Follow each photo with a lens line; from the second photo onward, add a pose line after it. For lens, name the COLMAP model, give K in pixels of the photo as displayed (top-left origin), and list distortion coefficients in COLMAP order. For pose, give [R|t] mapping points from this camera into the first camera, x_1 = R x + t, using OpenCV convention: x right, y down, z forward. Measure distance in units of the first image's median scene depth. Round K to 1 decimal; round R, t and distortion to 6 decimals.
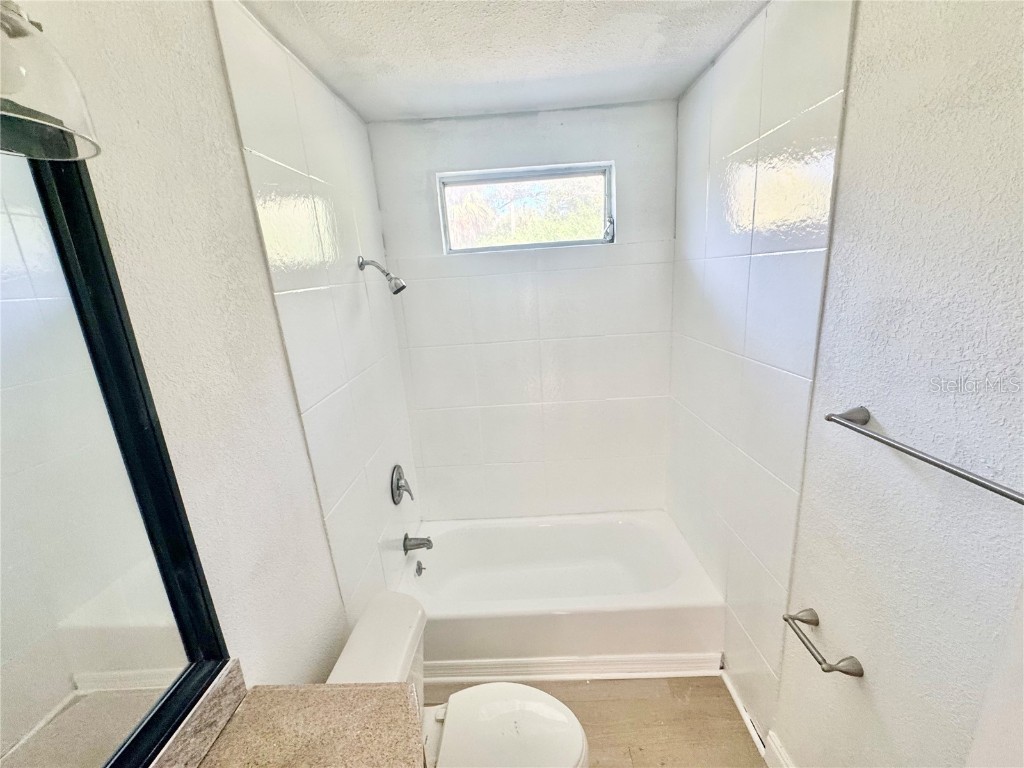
lens RADIAL K [[412.0, 0, 512.5], [0, 412.0, 384.2], [0, 0, 1]] dist [-0.001603, 0.000304]
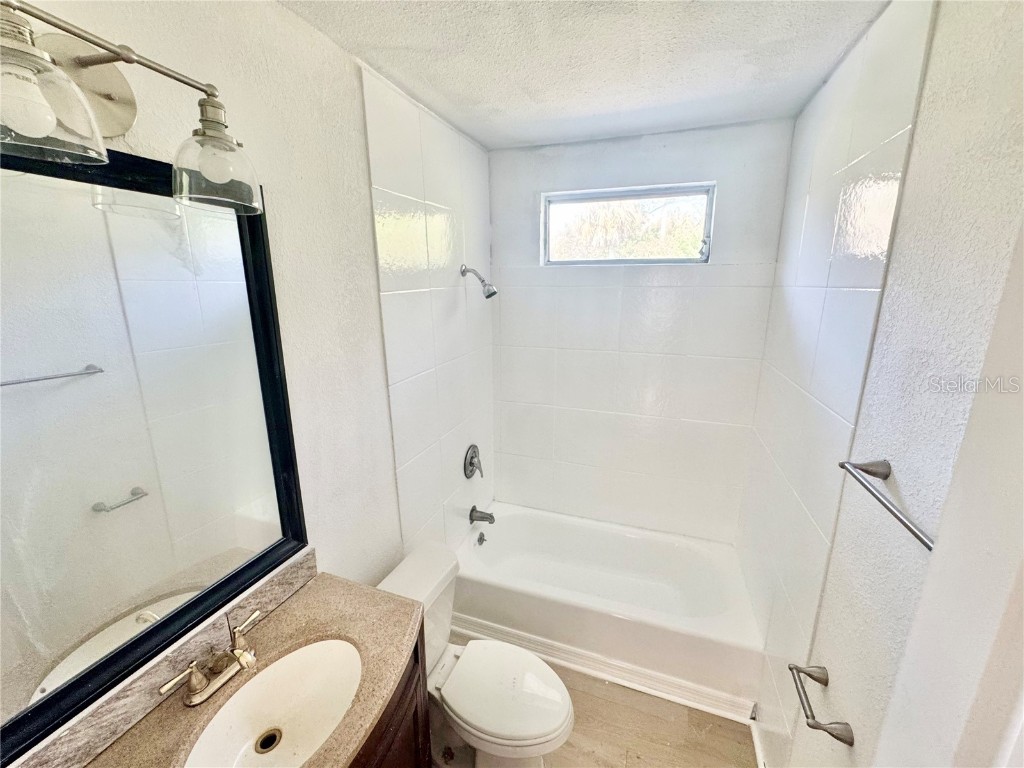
lens RADIAL K [[412.0, 0, 512.5], [0, 412.0, 384.2], [0, 0, 1]] dist [-0.001603, 0.000304]
pose [[0.944443, 0.139480, -0.297613, 0.165196], [-0.141142, 0.989860, 0.016011, -0.006619], [0.296828, 0.026884, 0.954552, -0.086737]]
